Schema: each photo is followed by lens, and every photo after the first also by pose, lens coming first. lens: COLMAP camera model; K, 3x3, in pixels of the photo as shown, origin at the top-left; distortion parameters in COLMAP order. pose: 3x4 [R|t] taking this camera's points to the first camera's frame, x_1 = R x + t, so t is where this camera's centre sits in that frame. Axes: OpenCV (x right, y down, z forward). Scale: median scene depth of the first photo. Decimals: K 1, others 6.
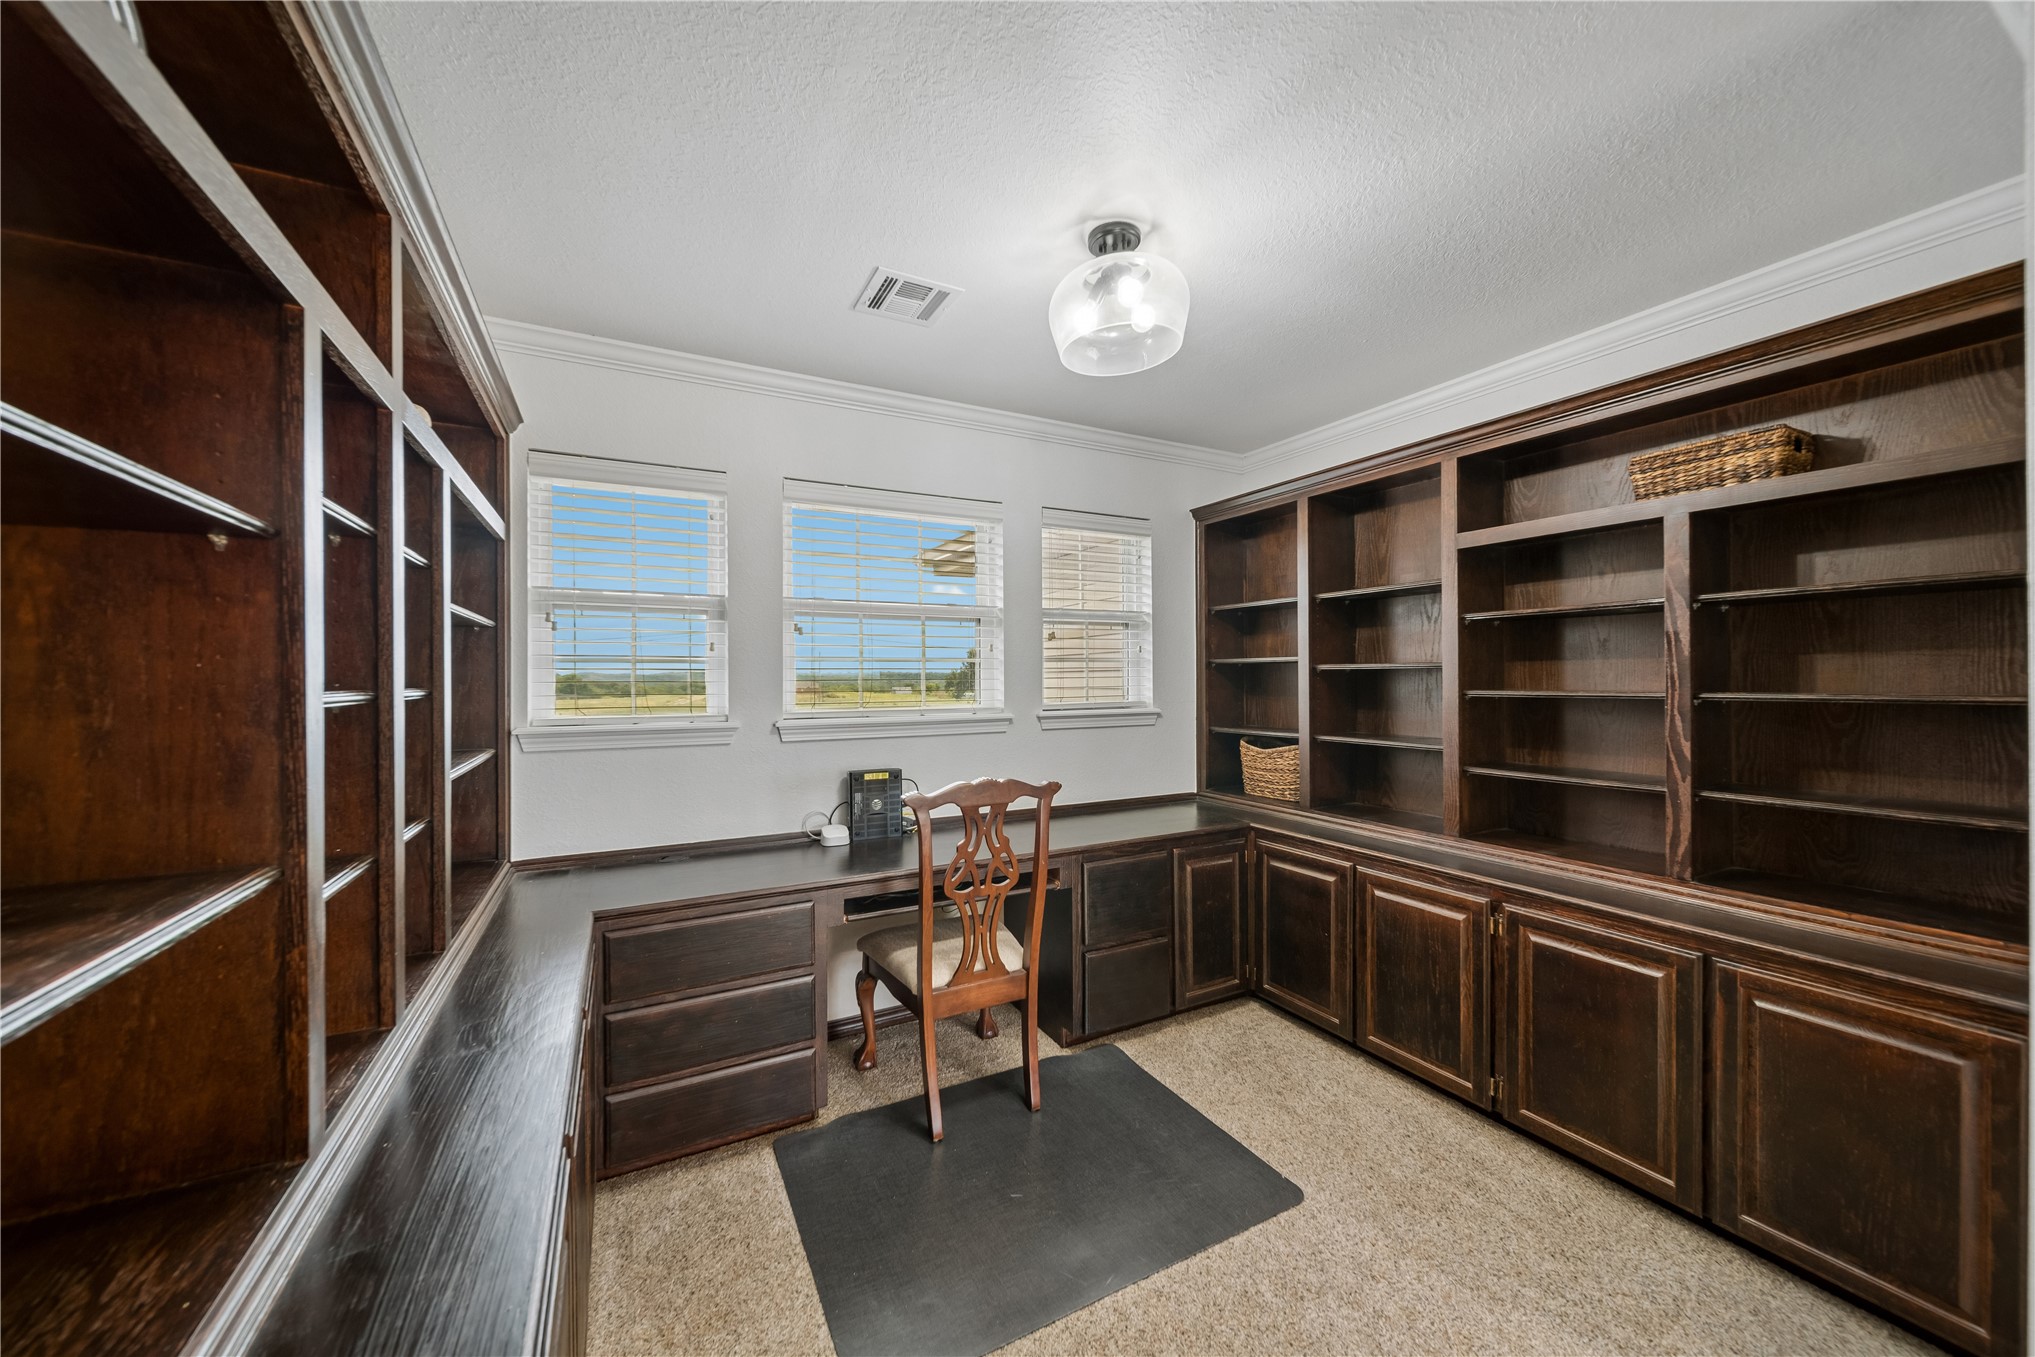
lens RADIAL K [[729.2, 0, 1009.8], [0, 729.2, 682.7], [0, 0, 1]] dist [-0.017251, -0.000233]
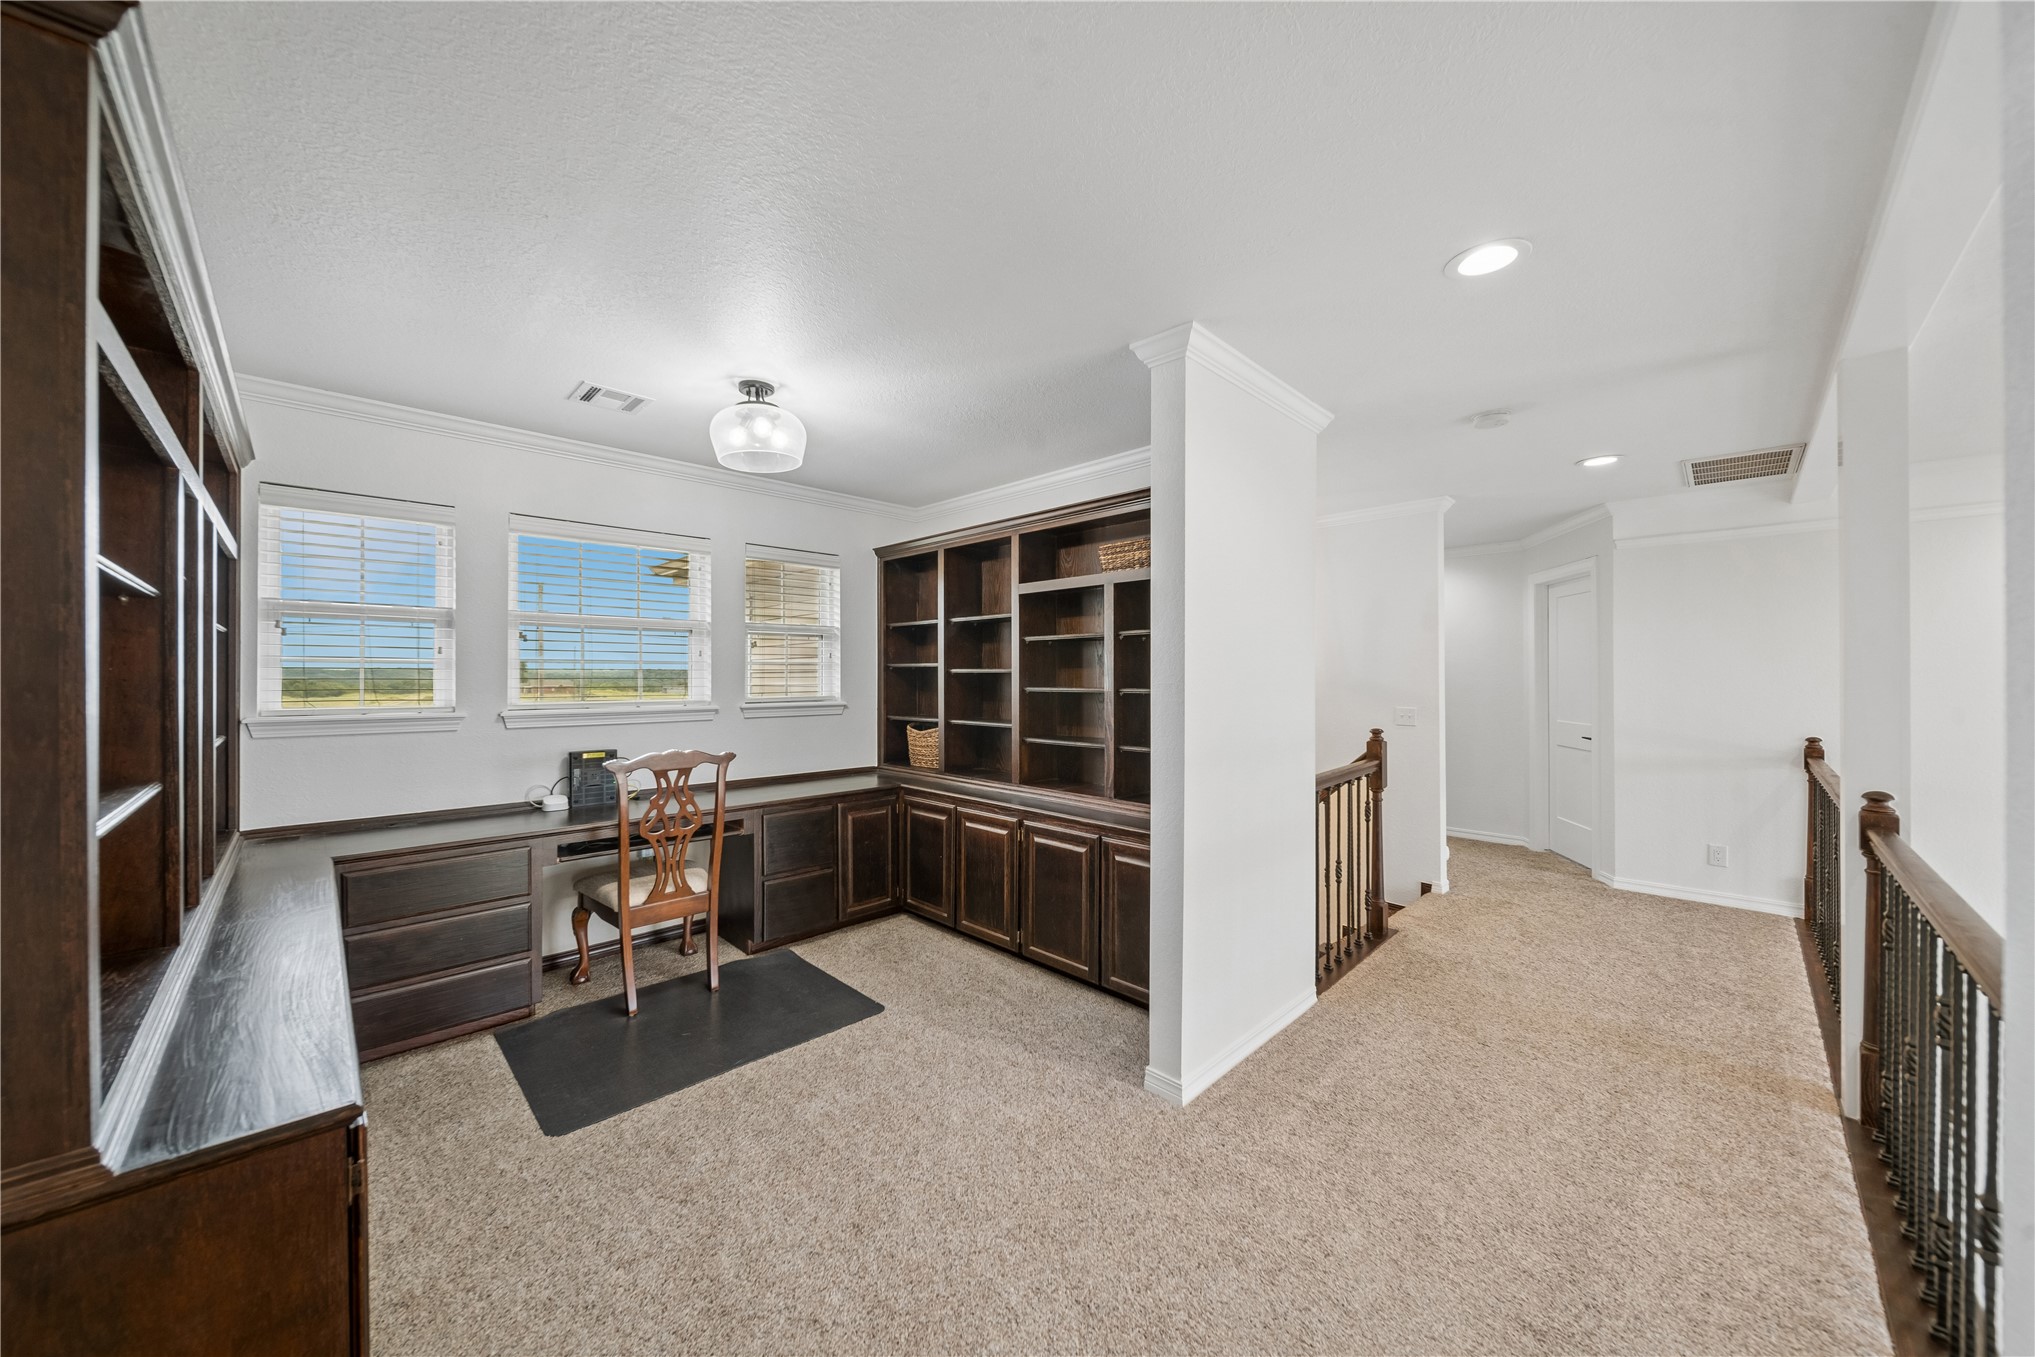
lens RADIAL K [[729.2, 0, 1025.1], [0, 729.2, 679.7], [0, 0, 1]] dist [-0.017251, -0.000233]
pose [[0.955487, 0.004476, 0.294998, 0.182369], [-0.003382, 0.999985, -0.004219, 0.001069], [-0.295012, 0.003033, 0.955489, -0.471921]]
